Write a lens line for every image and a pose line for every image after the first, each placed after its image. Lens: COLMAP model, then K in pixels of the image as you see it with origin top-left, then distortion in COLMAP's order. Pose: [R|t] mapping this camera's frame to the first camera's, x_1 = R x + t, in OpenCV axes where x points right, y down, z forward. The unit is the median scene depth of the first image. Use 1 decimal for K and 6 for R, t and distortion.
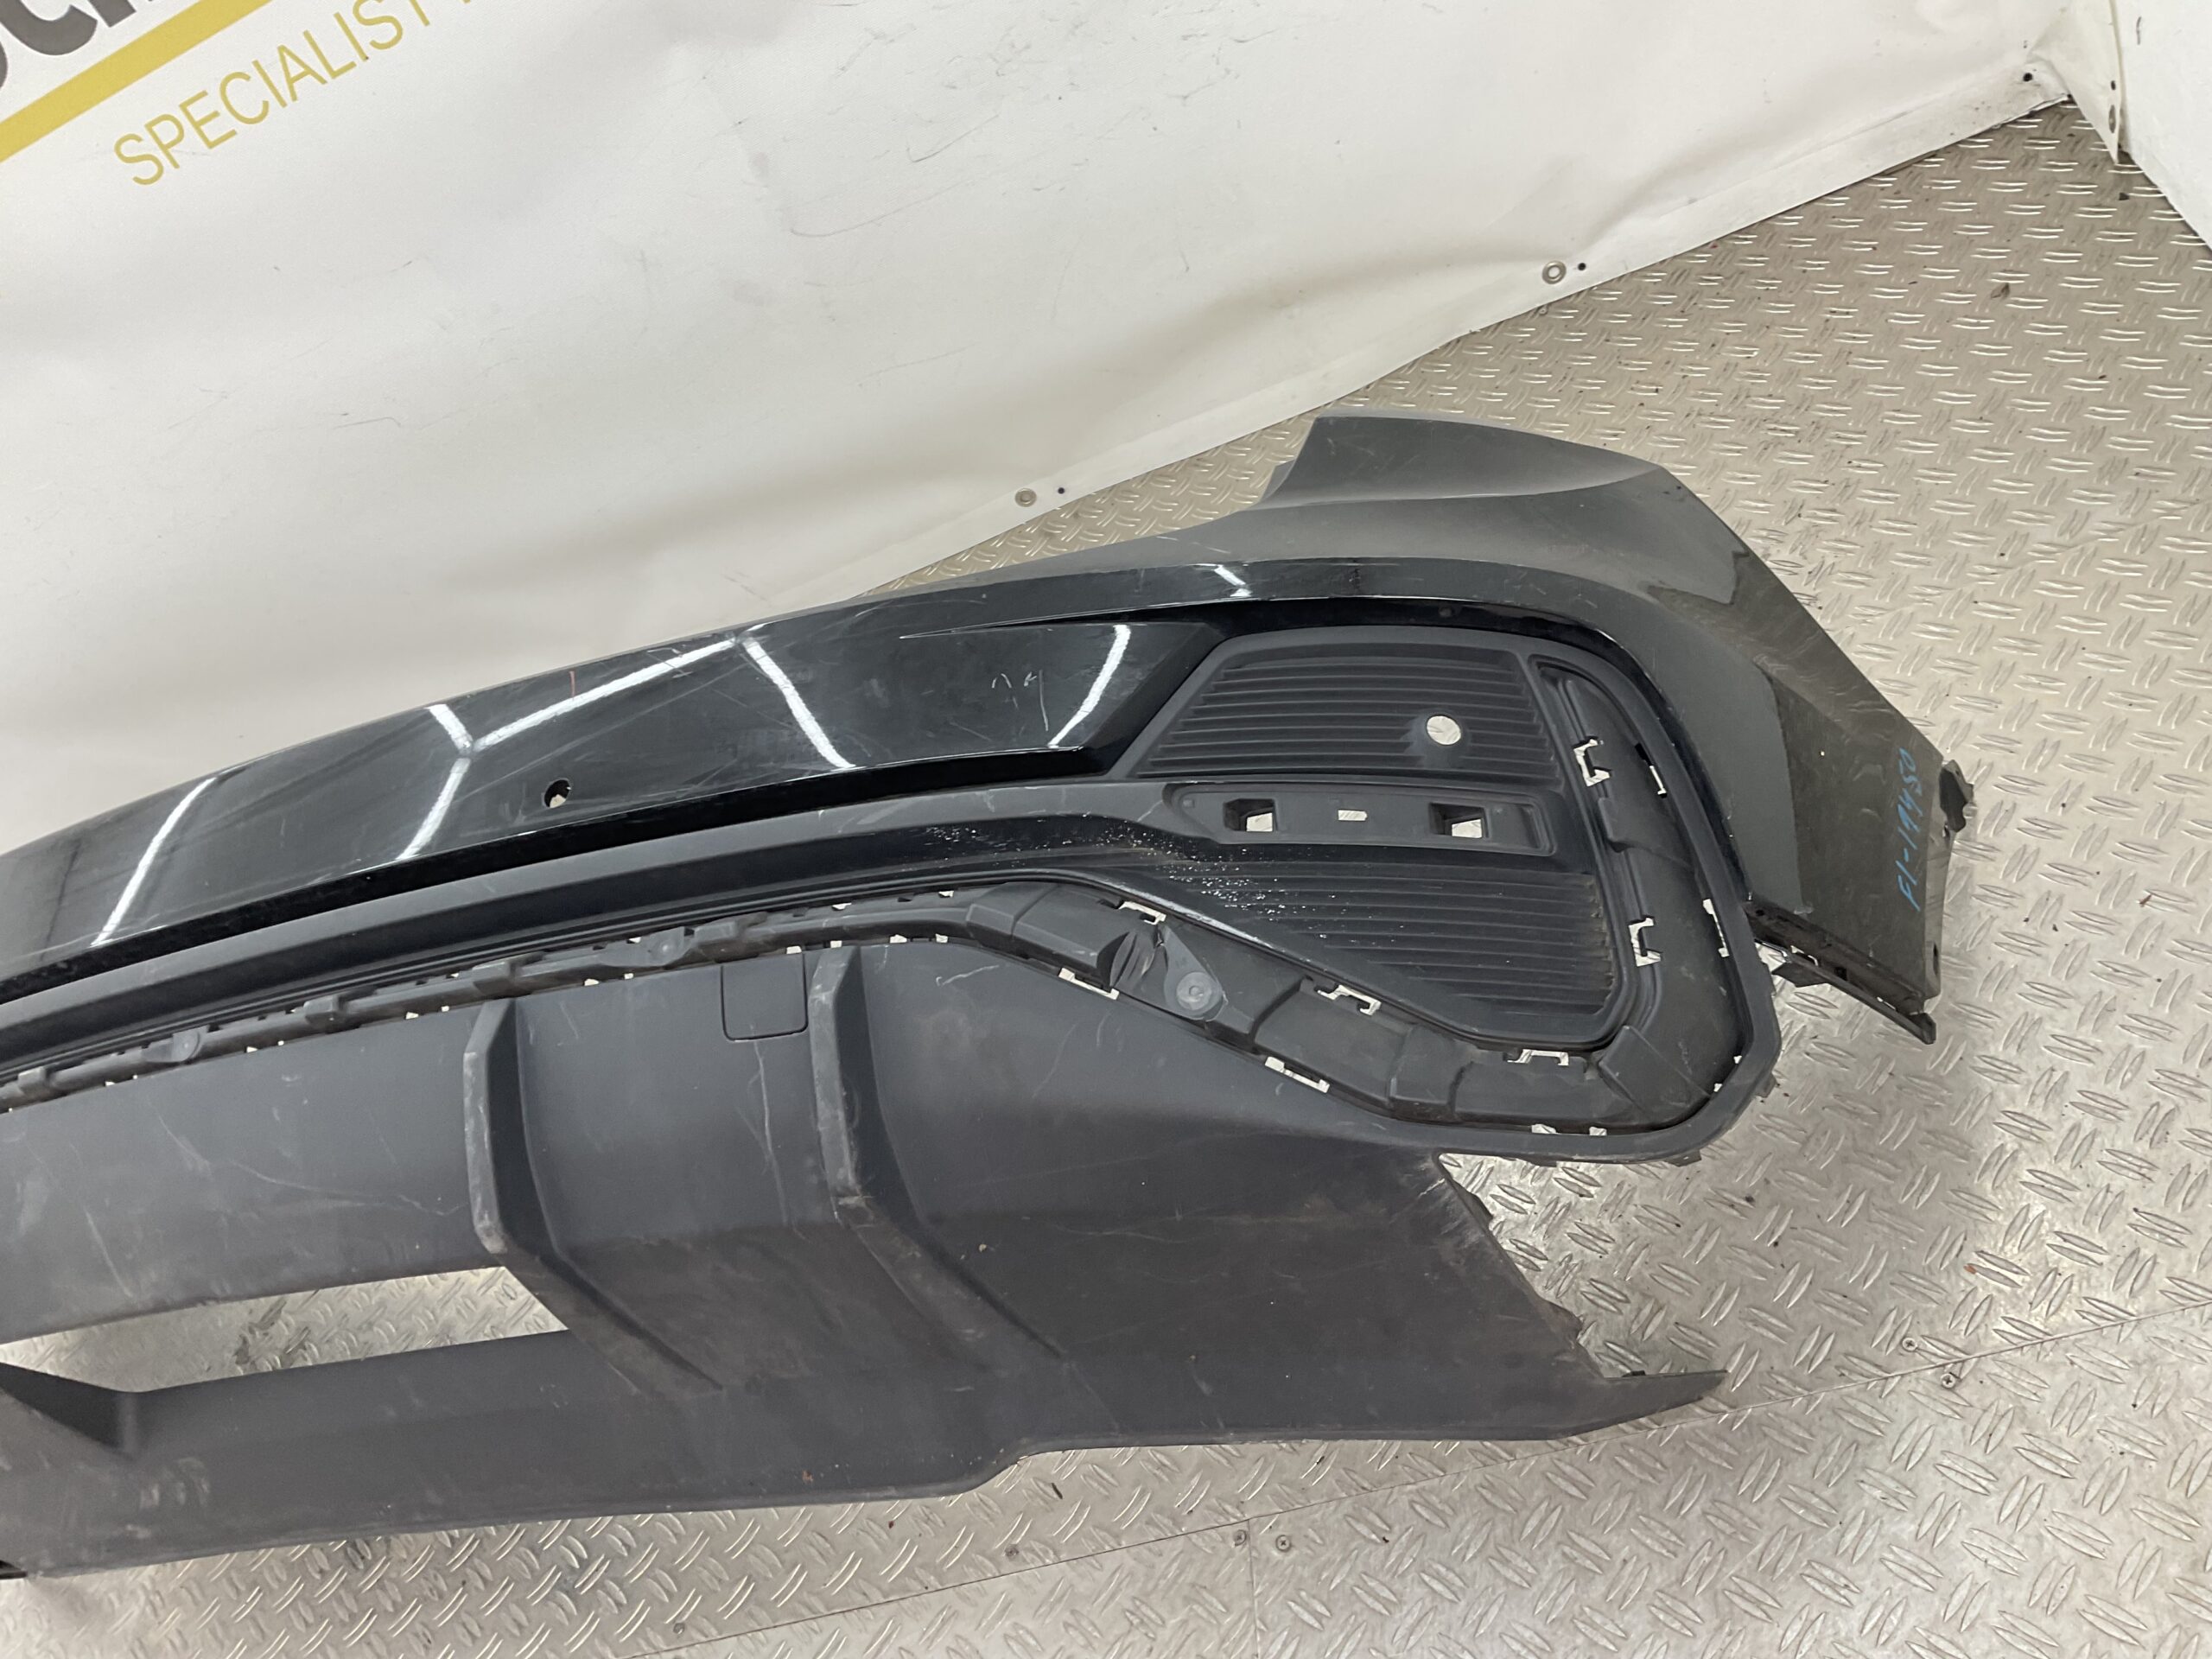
lens RADIAL K [[1858.5, 0, 1096.2], [0, 1858.5, 813.2], [0, 0, 1]] dist [-0.000008, -0.013457]
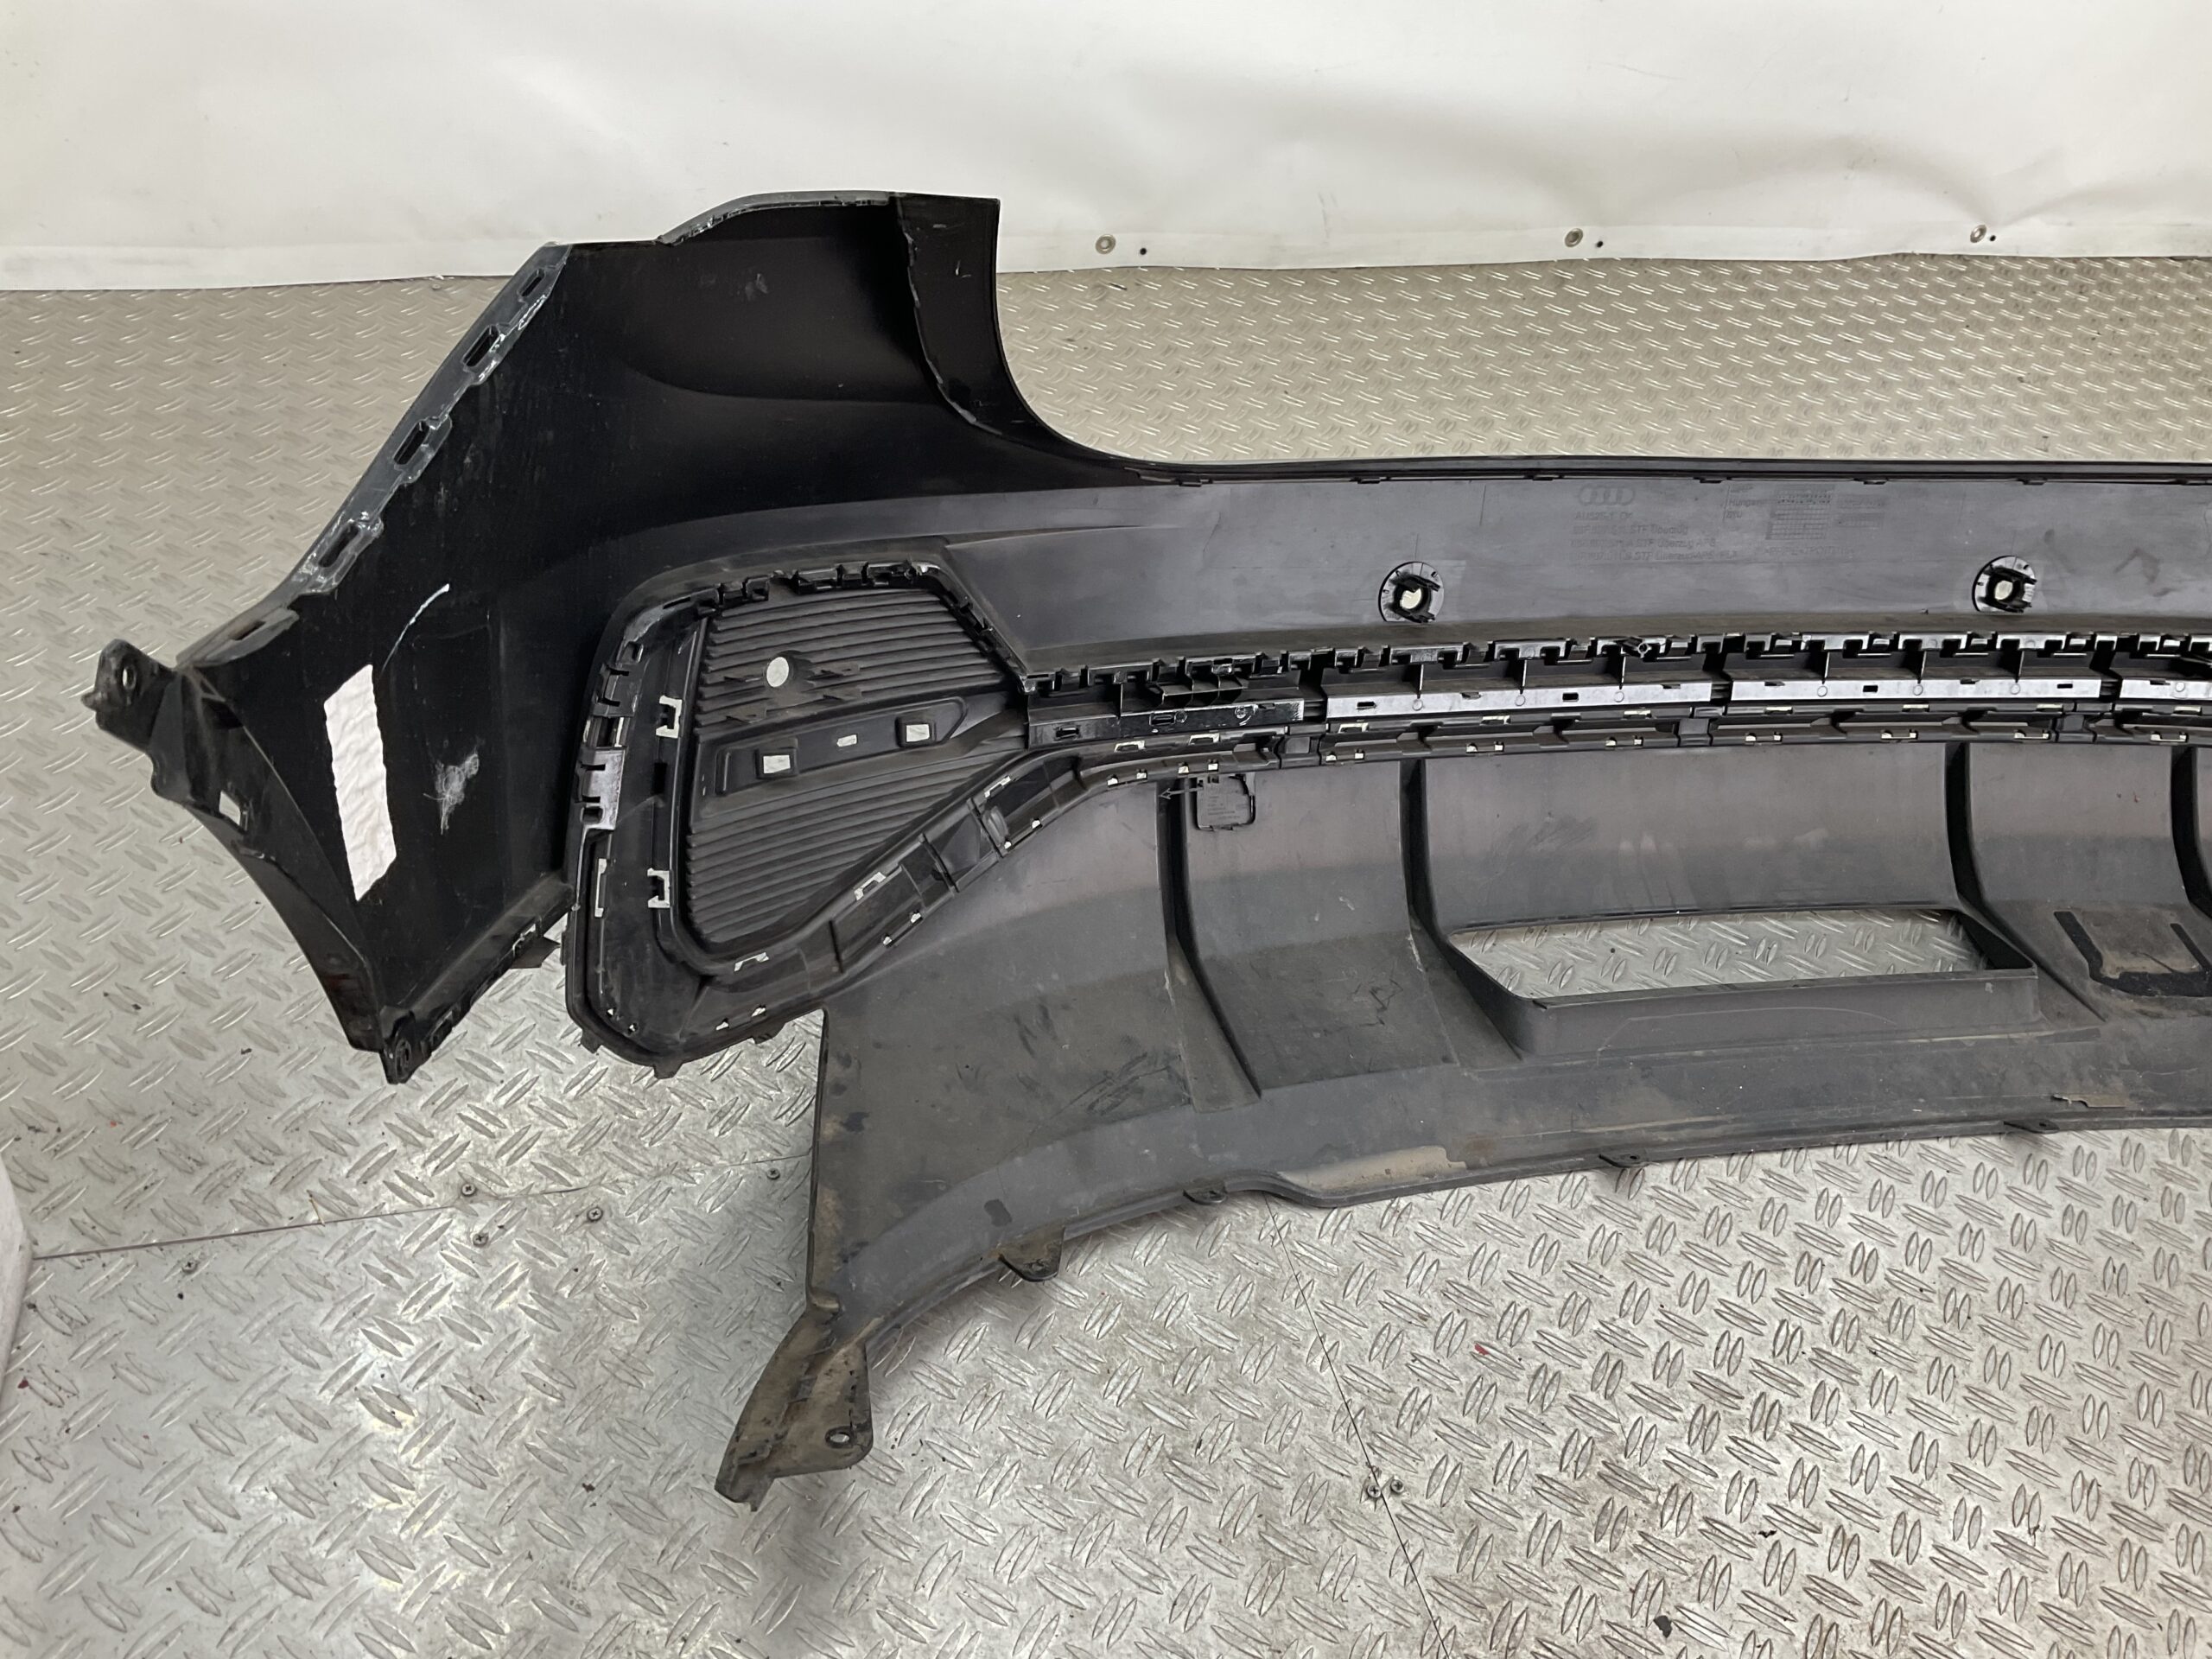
lens RADIAL K [[1808.5, 0, 1097.9], [0, 1808.5, 822.6], [0, 0, 1]] dist [0.120472, -0.186523]
pose [[0.809250, 0.241947, 0.535328, -1.077191], [-0.201654, 0.970289, -0.133694, 0.520516], [-0.551770, 0.000240, 0.833996, 0.321777]]
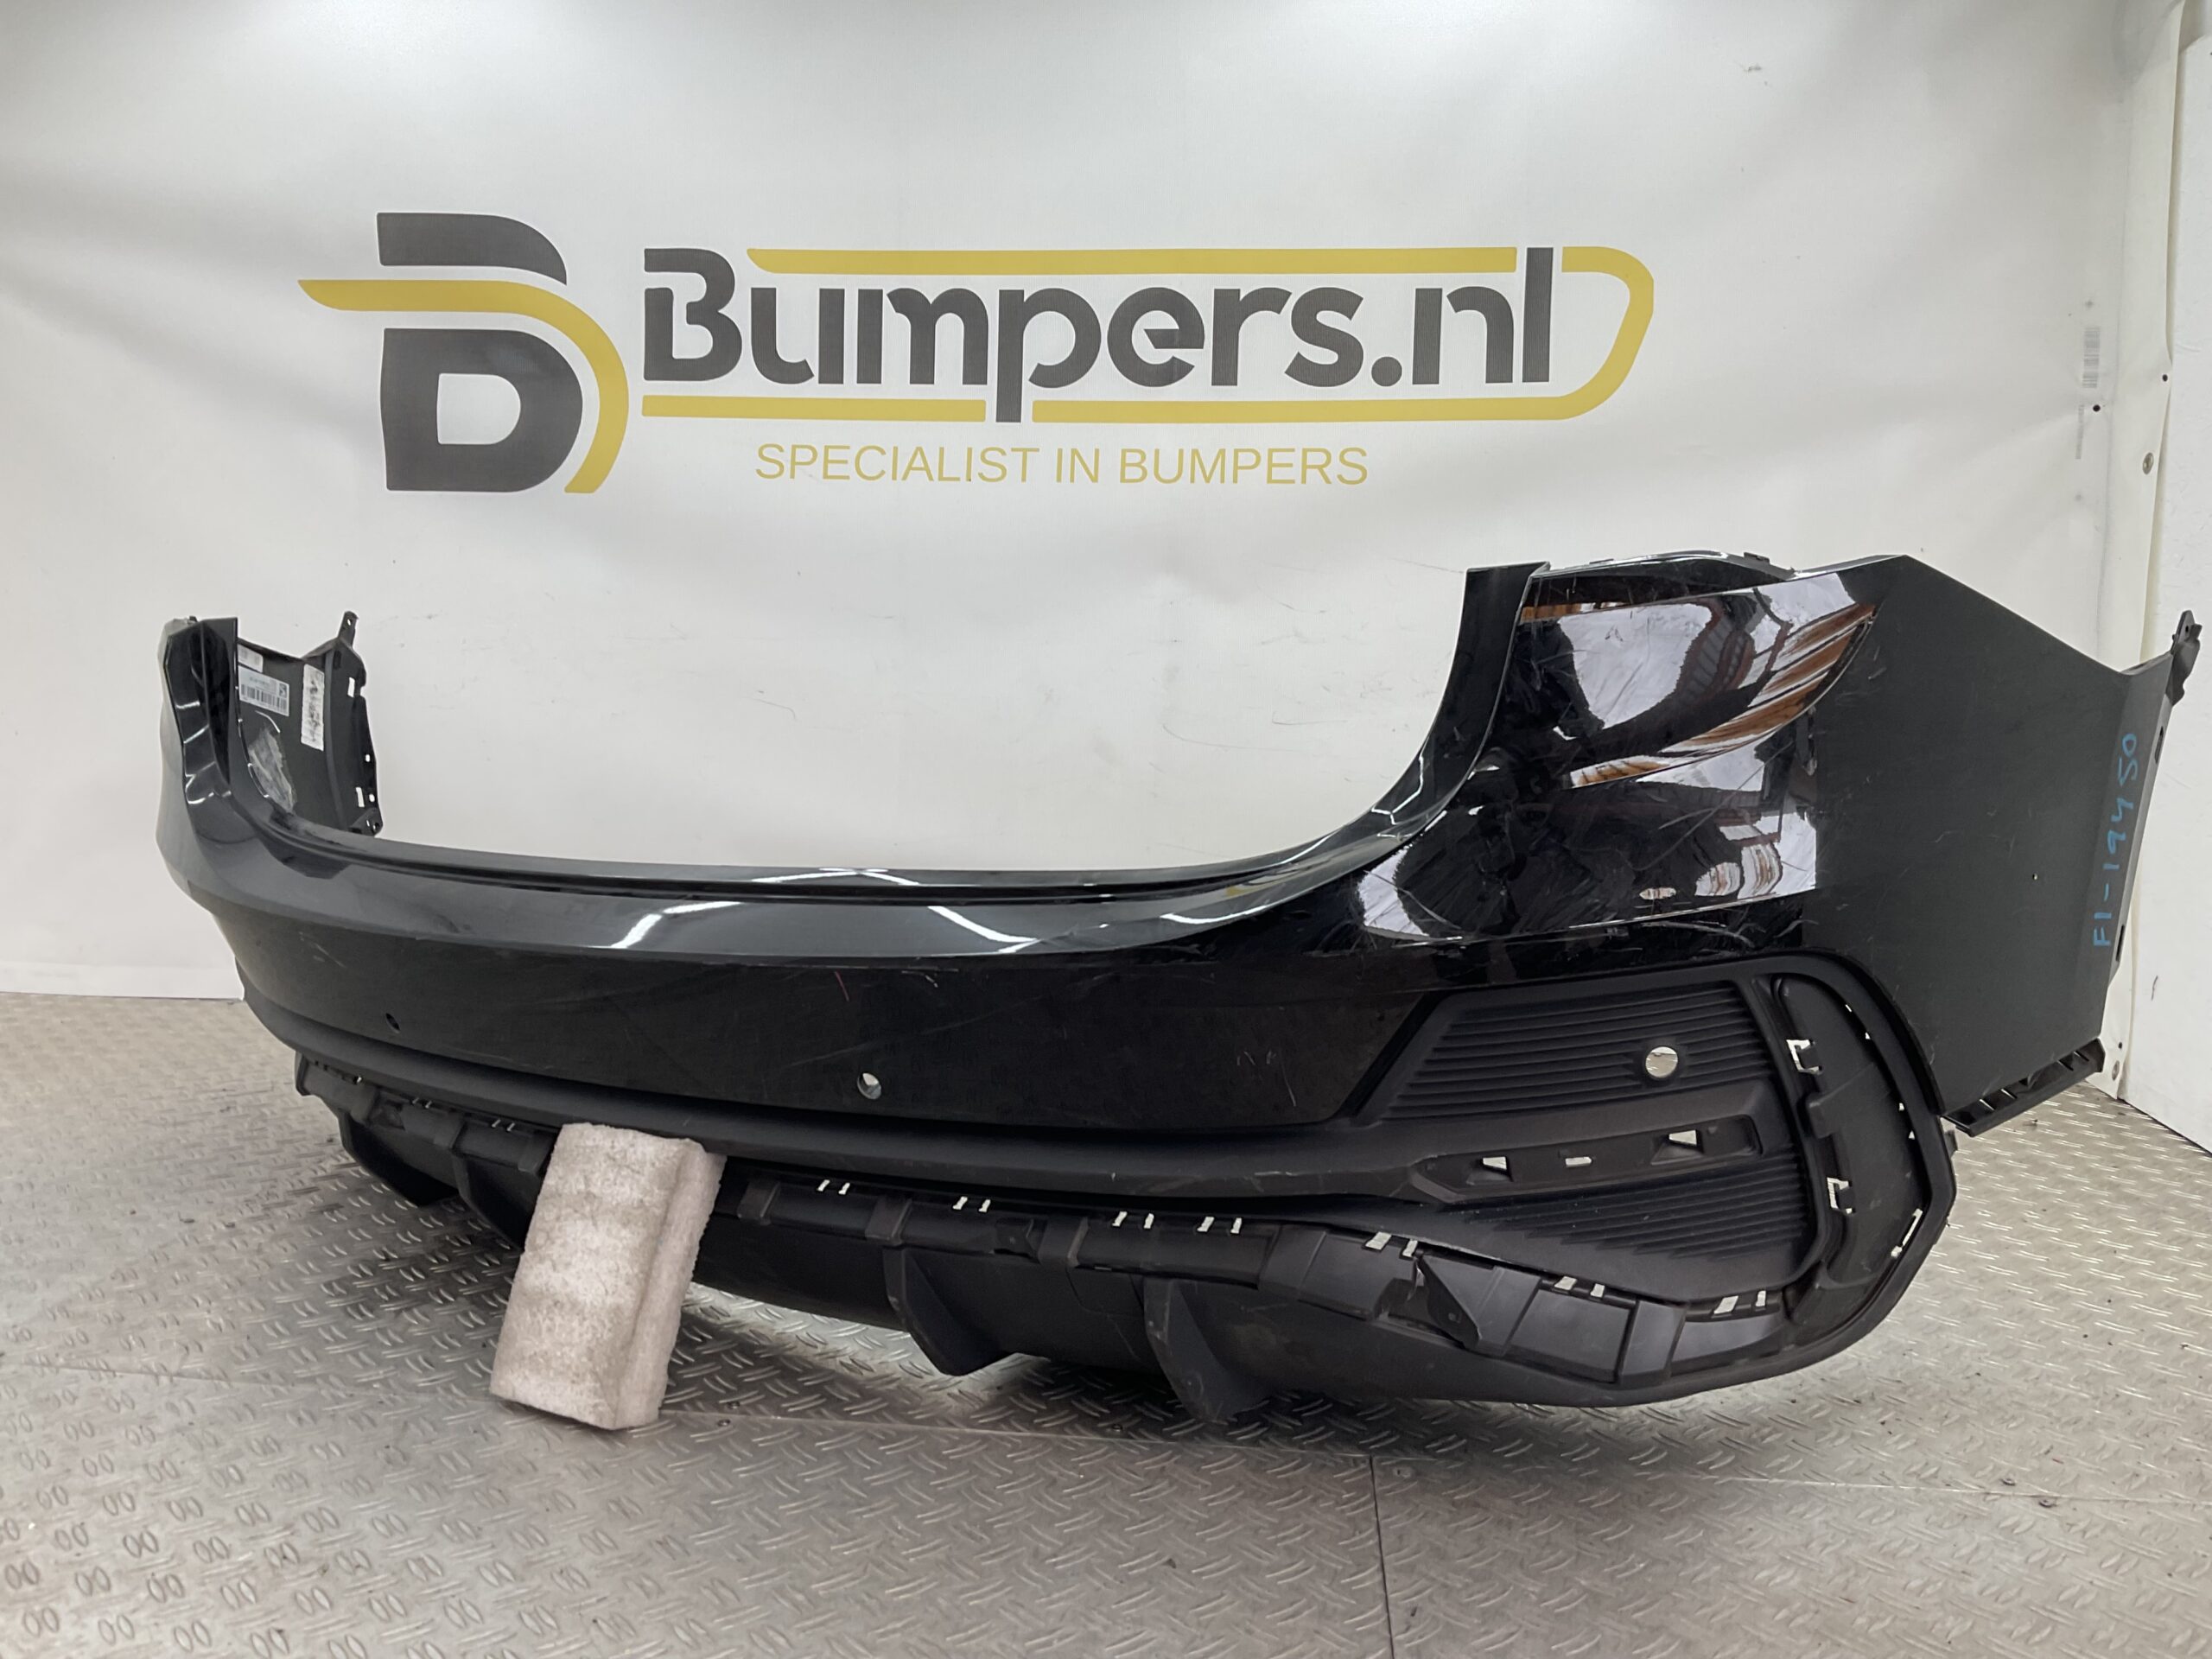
lens RADIAL K [[1807.5, 0, 1106.0], [0, 1807.5, 829.5], [0, 0, 1]] dist [0.131619, -0.223402]
pose [[0.885198, 0.462930, -0.046054, -0.132740], [-0.397008, 0.700099, -0.593503, 0.646190], [-0.242508, 0.543651, 0.803513, 0.010259]]
